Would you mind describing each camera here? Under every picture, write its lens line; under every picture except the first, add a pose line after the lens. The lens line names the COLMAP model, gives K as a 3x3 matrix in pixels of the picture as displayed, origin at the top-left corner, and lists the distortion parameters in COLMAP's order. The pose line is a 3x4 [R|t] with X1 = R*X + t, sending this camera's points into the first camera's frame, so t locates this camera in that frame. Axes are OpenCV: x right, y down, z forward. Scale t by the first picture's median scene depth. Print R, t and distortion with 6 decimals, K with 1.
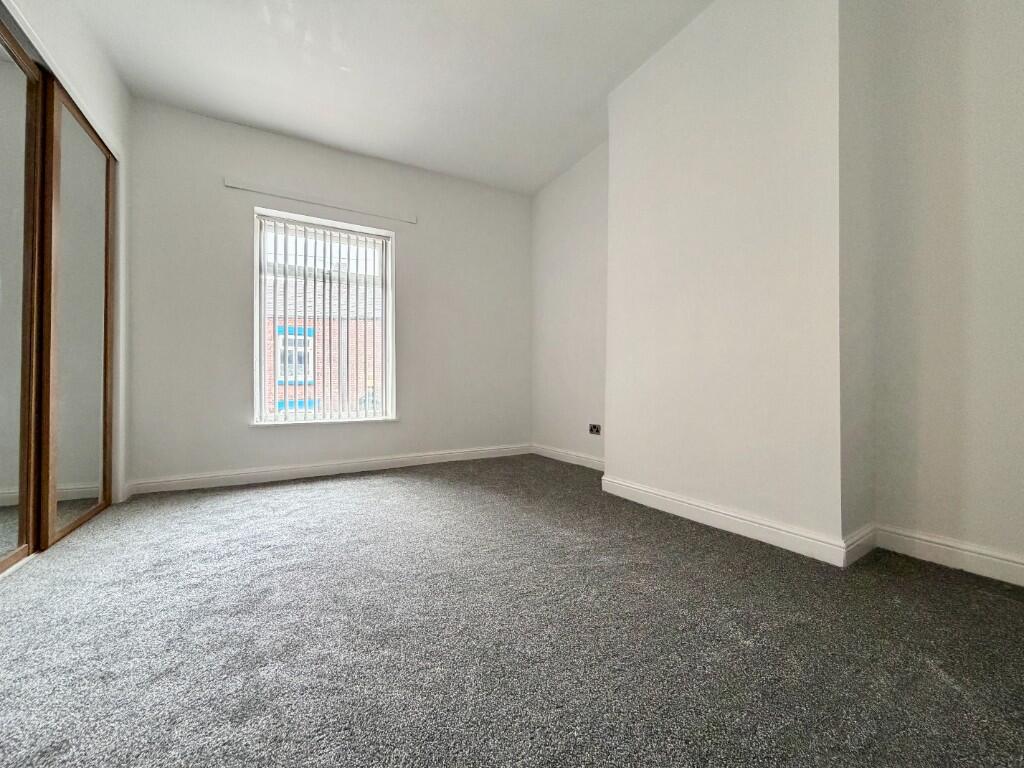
lens RADIAL K [[407.8, 0, 512.1], [0, 407.8, 386.6], [0, 0, 1]] dist [-0.000807, 0.000828]
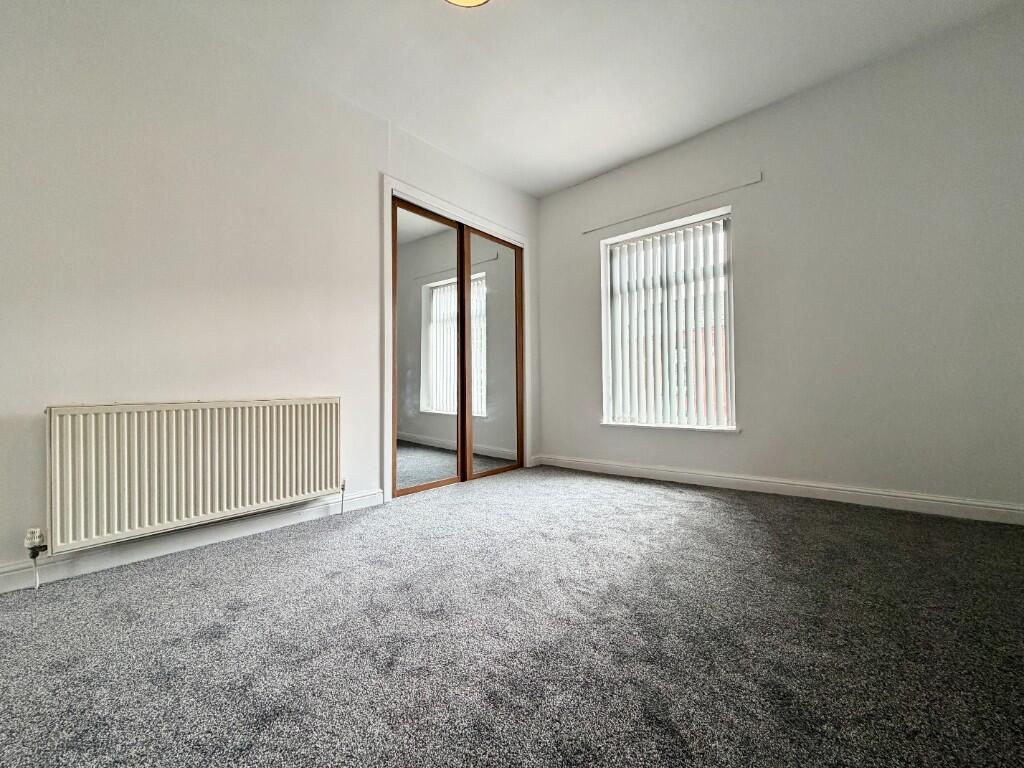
lens RADIAL K [[407.8, 0, 513.5], [0, 407.8, 386.4], [0, 0, 1]] dist [-0.000807, 0.000828]
pose [[0.344814, -0.017510, -0.938508, 0.385123], [0.003533, 0.999843, -0.017356, 0.004672], [0.938665, 0.002669, 0.344821, 0.341390]]
